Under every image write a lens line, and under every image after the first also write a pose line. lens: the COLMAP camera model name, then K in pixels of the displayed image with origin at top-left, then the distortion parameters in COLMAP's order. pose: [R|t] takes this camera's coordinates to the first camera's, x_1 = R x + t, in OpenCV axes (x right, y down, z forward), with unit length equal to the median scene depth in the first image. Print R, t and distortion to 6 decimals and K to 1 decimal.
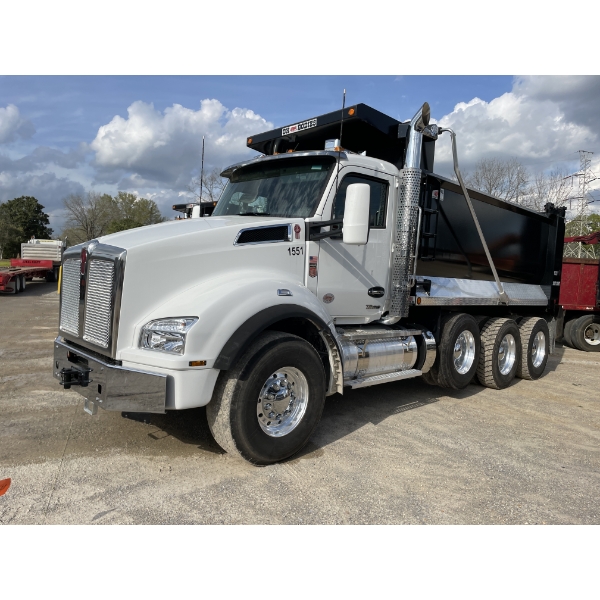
lens RADIAL K [[479.4, 0, 299.4], [0, 479.4, 302.9], [0, 0, 1]] dist [0.055433, -0.008384]
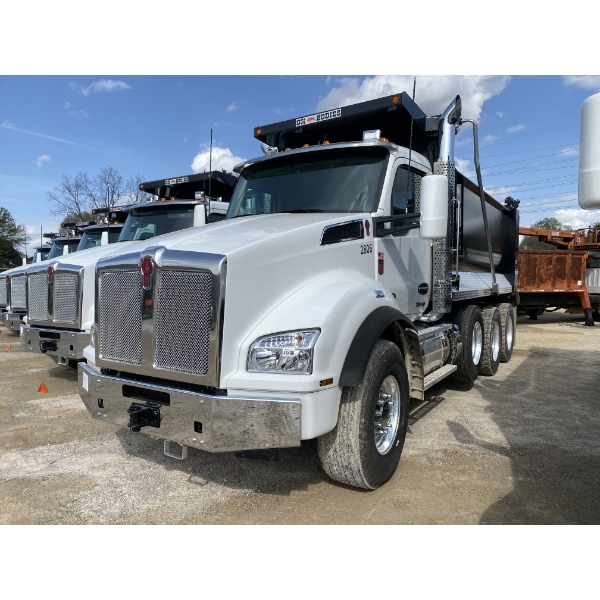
lens RADIAL K [[479.4, 0, 303.7], [0, 479.4, 298.4], [0, 0, 1]] dist [0.055433, -0.008384]
pose [[0.965367, -0.065270, 0.252601, -0.361439], [0.068354, 0.997655, -0.003440, -0.018612], [-0.251784, 0.020587, 0.967564, 0.141502]]
